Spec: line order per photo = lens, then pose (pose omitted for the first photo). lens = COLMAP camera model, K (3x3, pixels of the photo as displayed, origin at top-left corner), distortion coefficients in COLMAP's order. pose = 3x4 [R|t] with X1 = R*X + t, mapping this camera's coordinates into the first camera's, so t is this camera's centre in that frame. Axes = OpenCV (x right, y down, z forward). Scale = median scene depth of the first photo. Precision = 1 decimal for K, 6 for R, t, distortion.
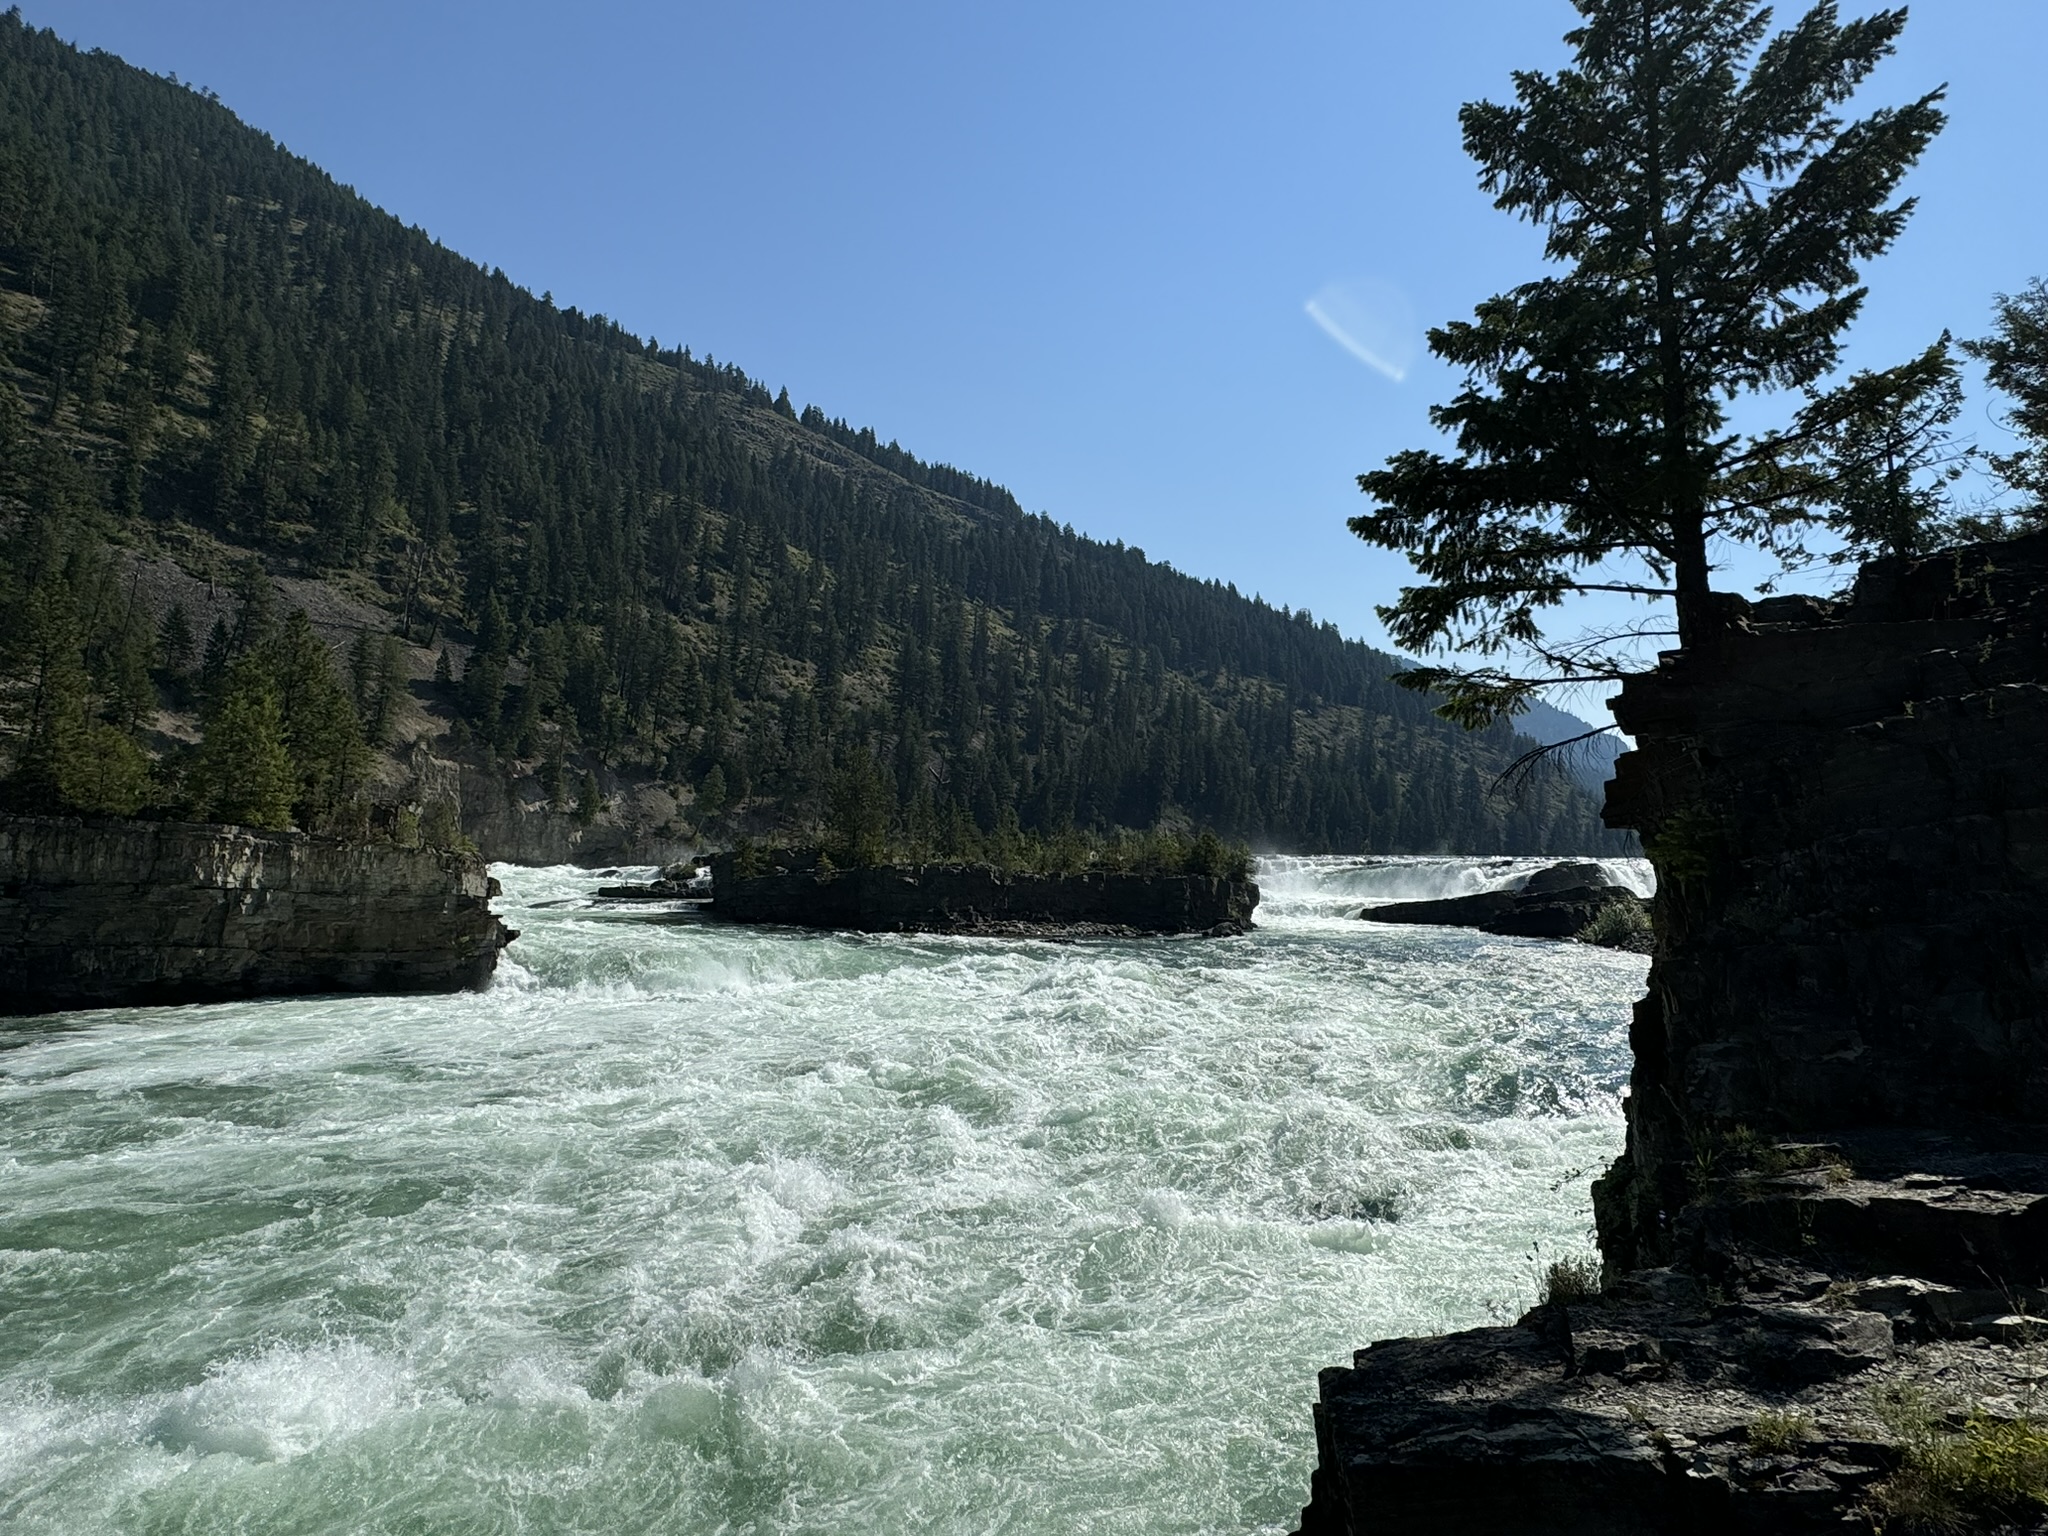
lens RADIAL K [[1213.2, 0, 1027.3], [0, 1213.2, 777.5], [0, 0, 1]] dist [0.005771, 0.000250]
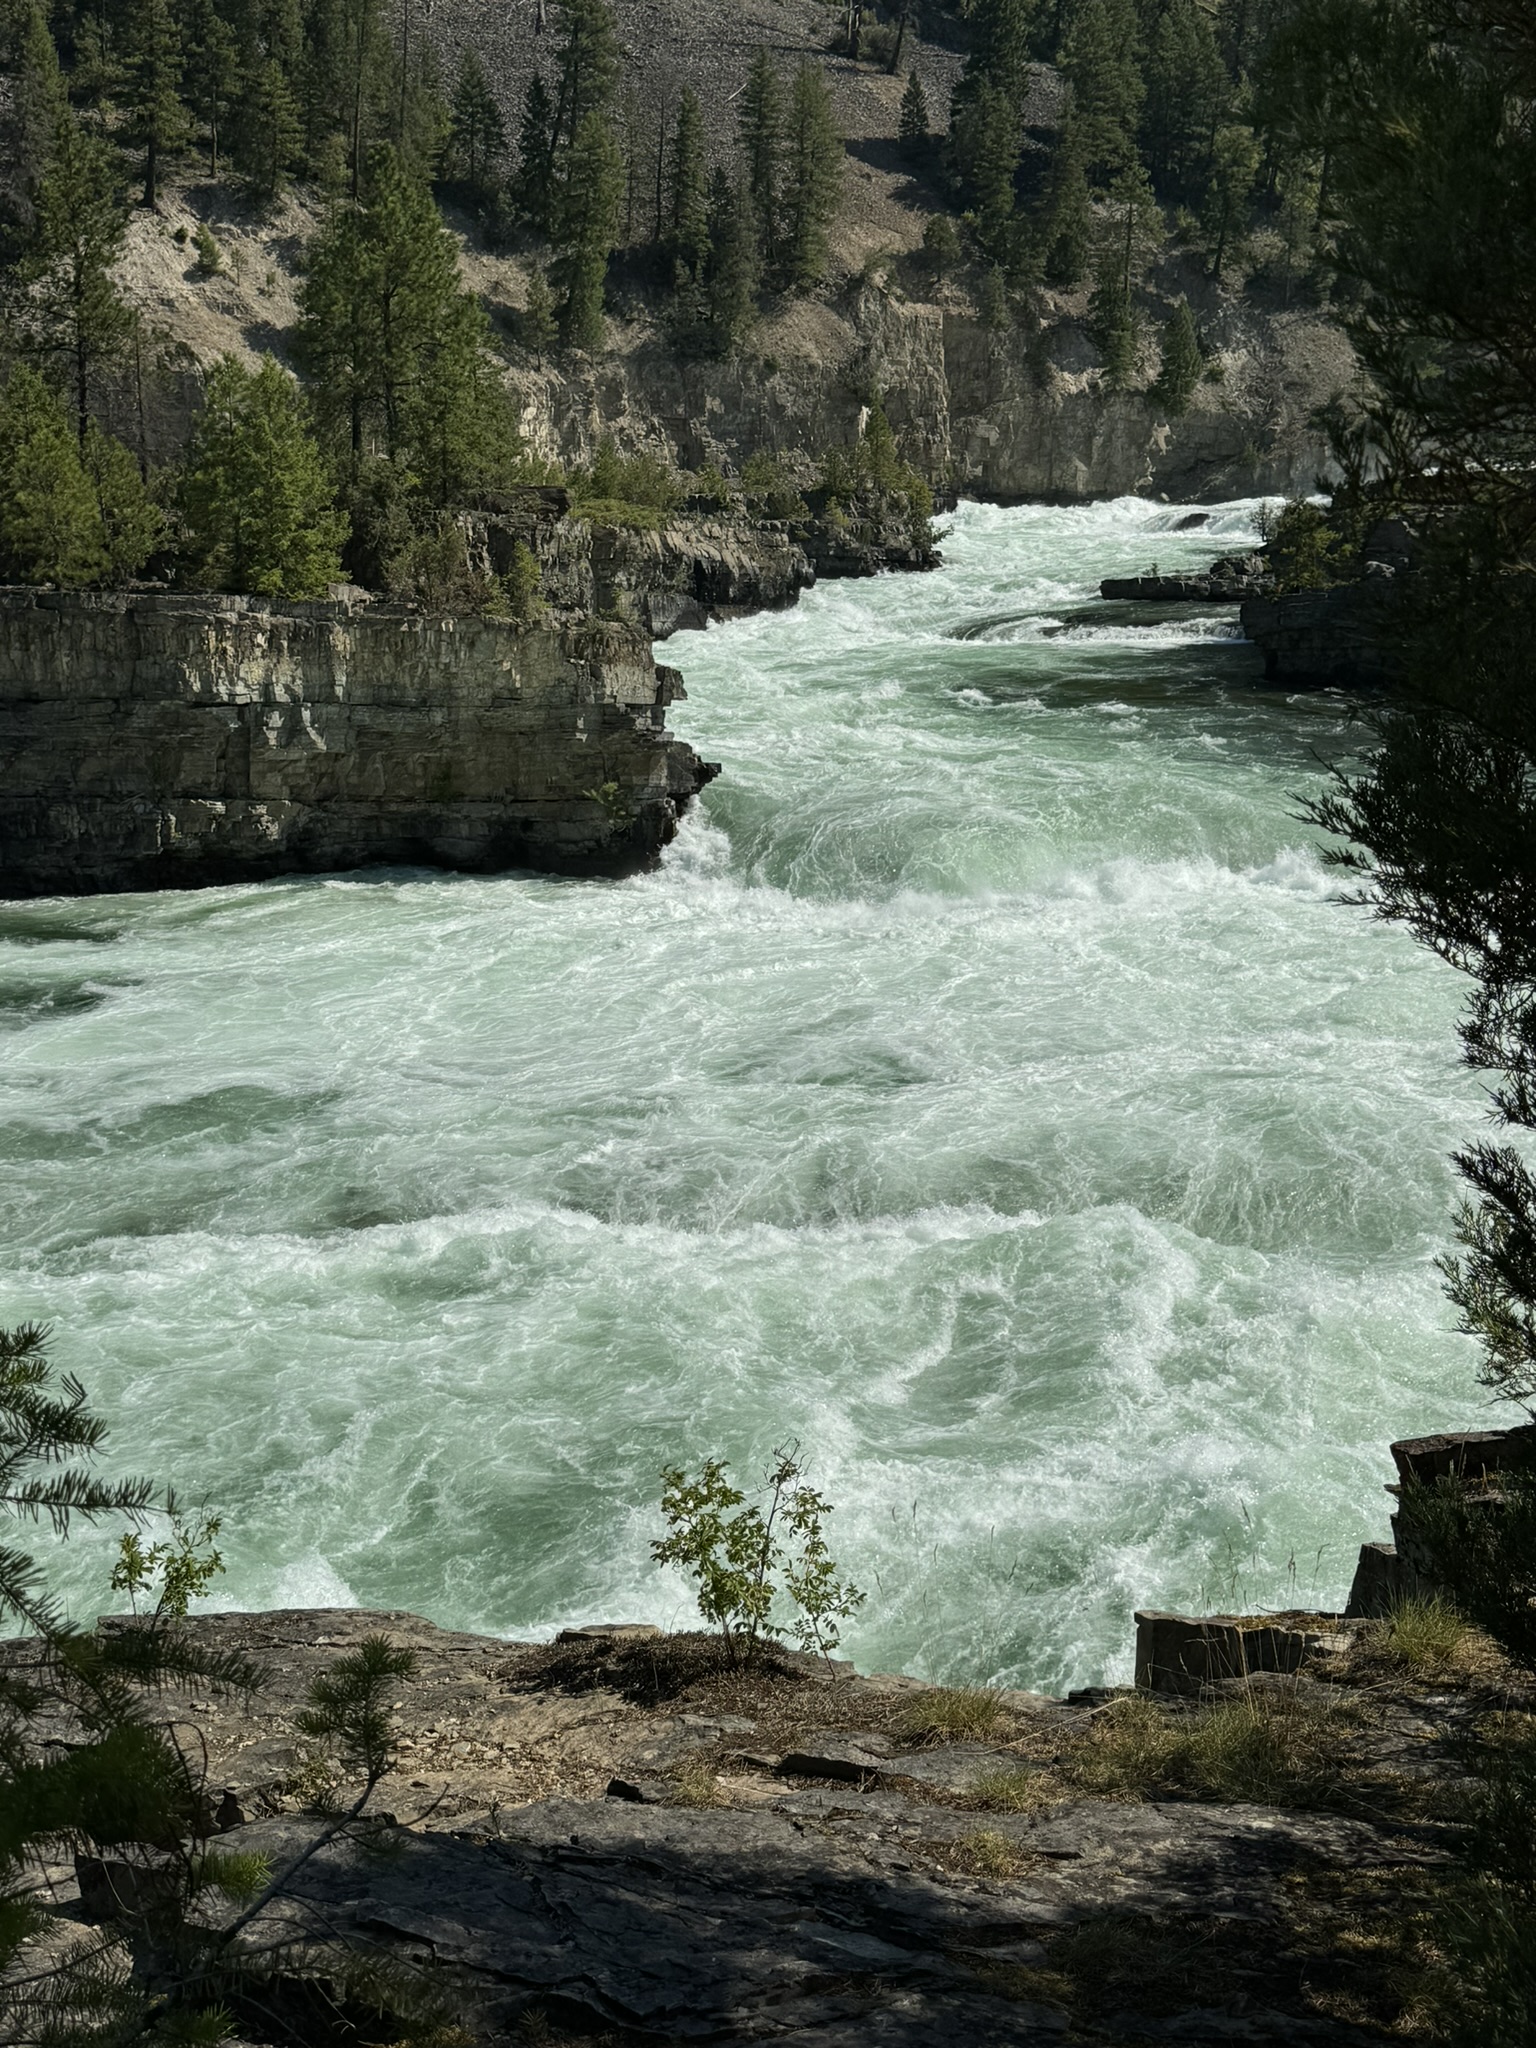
lens RADIAL K [[2319.6, 0, 764.8], [0, 2319.6, 1016.3], [0, 0, 1]] dist [0.103120, 0.000000]
pose [[0.825008, 0.107319, -0.554837, 0.139563], [0.077546, 0.951017, 0.299256, -0.056841], [0.559775, -0.289914, 0.776274, 0.131151]]
